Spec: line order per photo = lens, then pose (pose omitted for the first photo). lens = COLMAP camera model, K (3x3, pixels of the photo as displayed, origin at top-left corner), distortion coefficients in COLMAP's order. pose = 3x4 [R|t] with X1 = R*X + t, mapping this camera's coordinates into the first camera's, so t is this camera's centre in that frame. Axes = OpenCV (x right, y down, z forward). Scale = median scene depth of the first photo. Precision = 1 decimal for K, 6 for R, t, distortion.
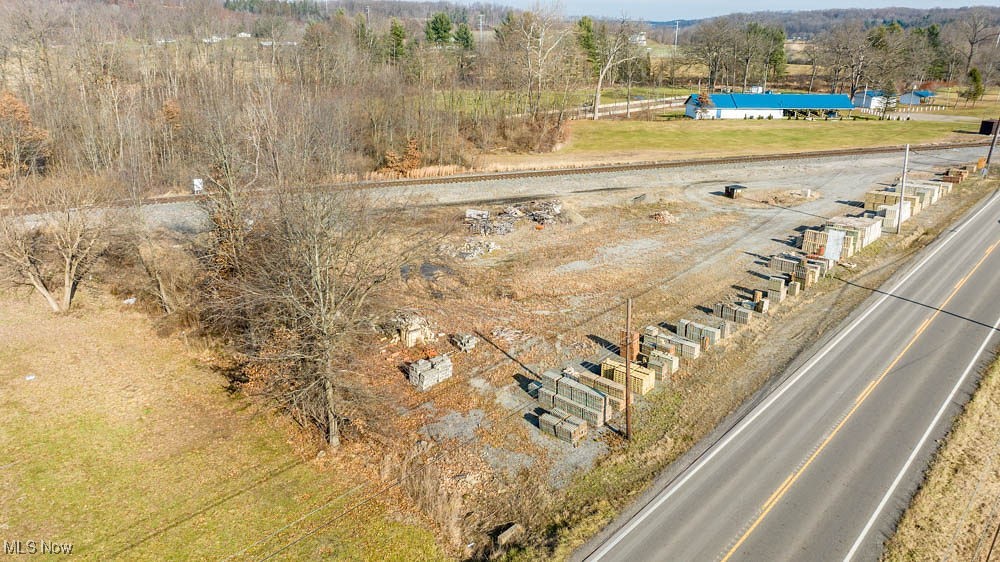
lens RADIAL K [[702.9, 0, 500.0], [0, 702.9, 281.0], [0, 0, 1]] dist [-0.002036, -0.042631]
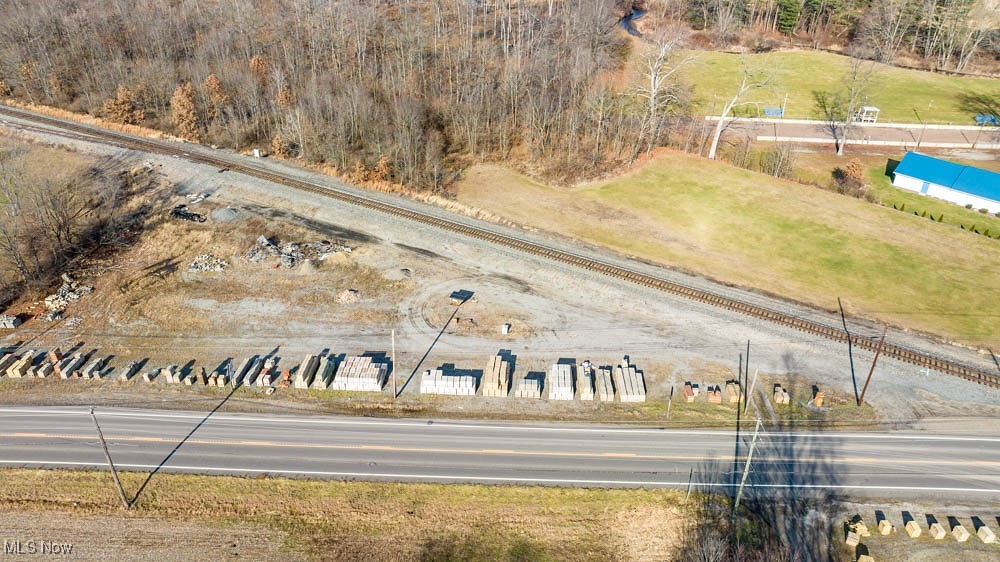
lens RADIAL K [[706.3, 0, 499.5], [0, 706.3, 277.8], [0, 0, 1]] dist [-0.027711, 0.022530]
pose [[0.647853, 0.401289, -0.647498, 1.278723], [-0.264359, 0.915608, 0.302947, -0.604643], [0.714423, -0.025093, 0.699264, 0.318546]]
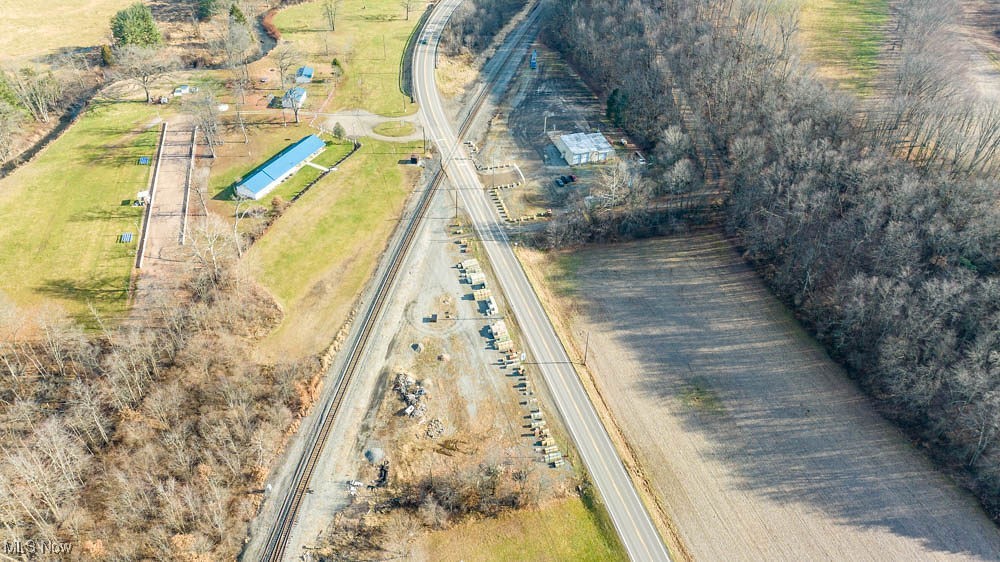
lens RADIAL K [[702.9, 0, 500.0], [0, 702.9, 281.0], [0, 0, 1]] dist [-0.002036, -0.042631]
pose [[0.503349, -0.569019, 0.650275, -1.219915], [0.280463, 0.819403, 0.499920, -1.608715], [-0.817301, -0.069256, 0.572034, -0.636107]]
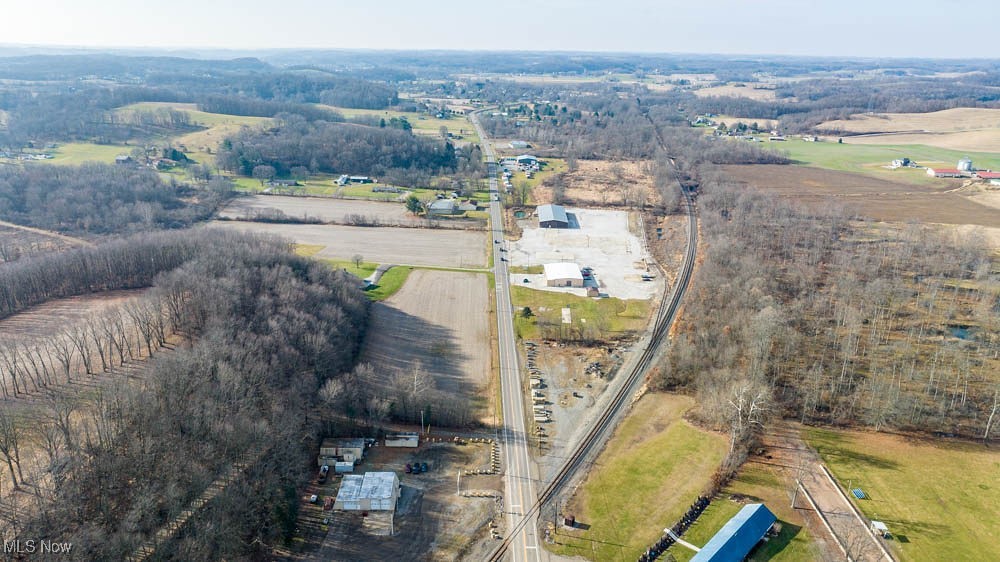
lens RADIAL K [[702.9, 0, 500.0], [0, 702.9, 281.0], [0, 0, 1]] dist [-0.002036, -0.042631]
pose [[-0.719627, 0.202265, -0.664248, 3.354013], [-0.255003, 0.812801, 0.523763, -2.773075], [0.645841, 0.546299, -0.533336, 2.750986]]
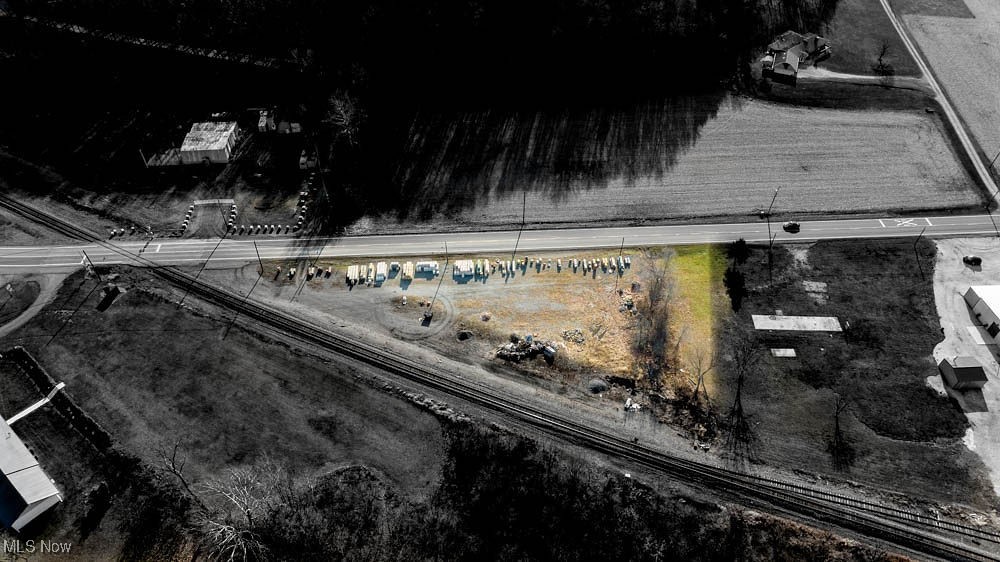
lens RADIAL K [[702.9, 0, 500.0], [0, 702.9, 281.0], [0, 0, 1]] dist [-0.002036, -0.042631]
pose [[-0.718762, -0.513549, 0.468667, -0.929005], [0.225518, 0.465435, 0.855869, -2.339555], [-0.657665, 0.720859, -0.218722, 1.480670]]
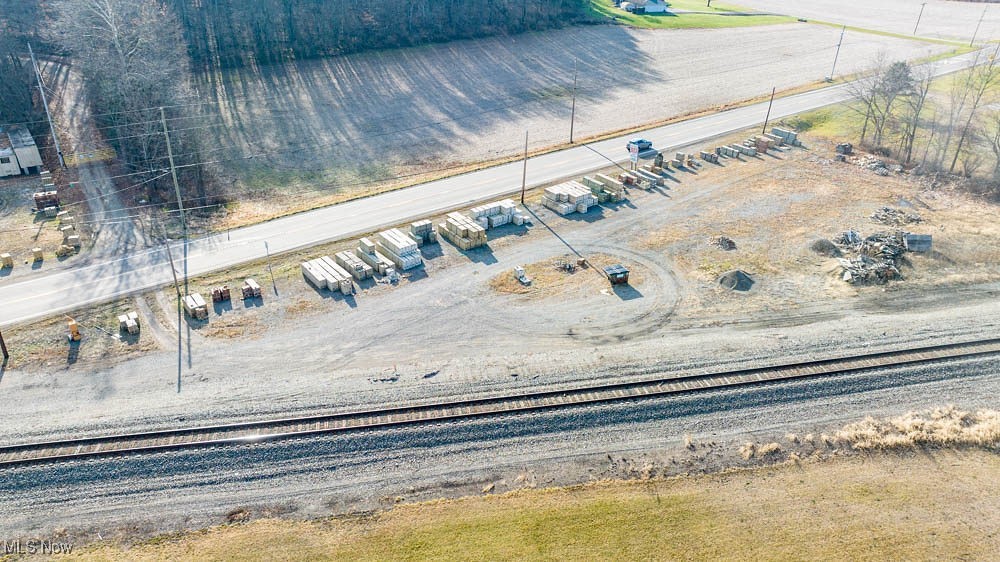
lens RADIAL K [[703.5, 0, 500.0], [0, 703.5, 281.0], [0, 0, 1]] dist [-0.021031, 0.007649]
pose [[-0.987704, -0.088571, 0.128826, 0.423849], [0.035291, 0.676445, 0.735647, -0.812217], [-0.152301, 0.731148, -0.665001, 1.807859]]
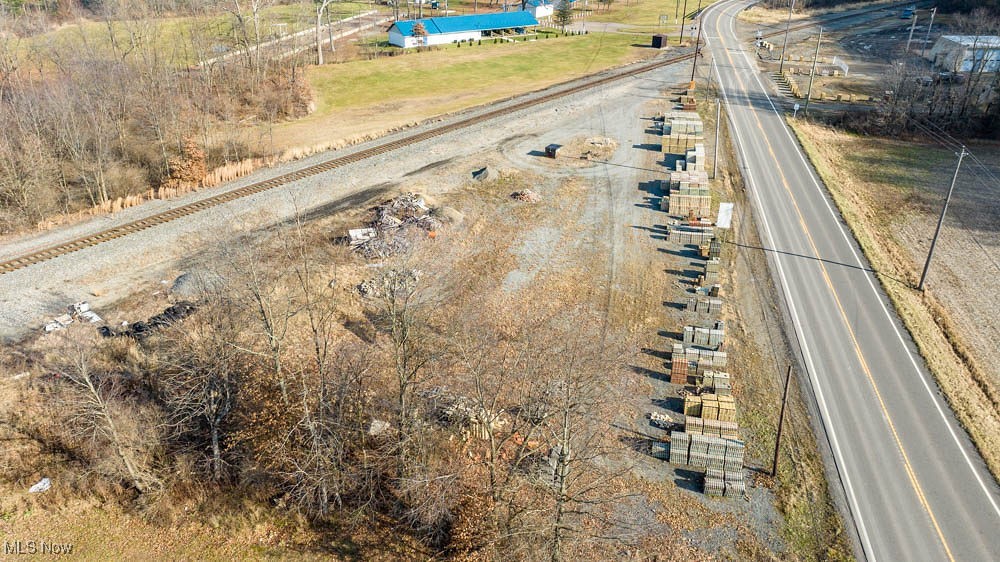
lens RADIAL K [[703.5, 0, 500.0], [0, 703.5, 281.0], [0, 0, 1]] dist [-0.021031, 0.007649]
pose [[0.859643, -0.238061, 0.452040, -0.303430], [0.170944, 0.967831, 0.184612, -0.173247], [-0.481447, -0.081427, 0.872685, 0.122885]]
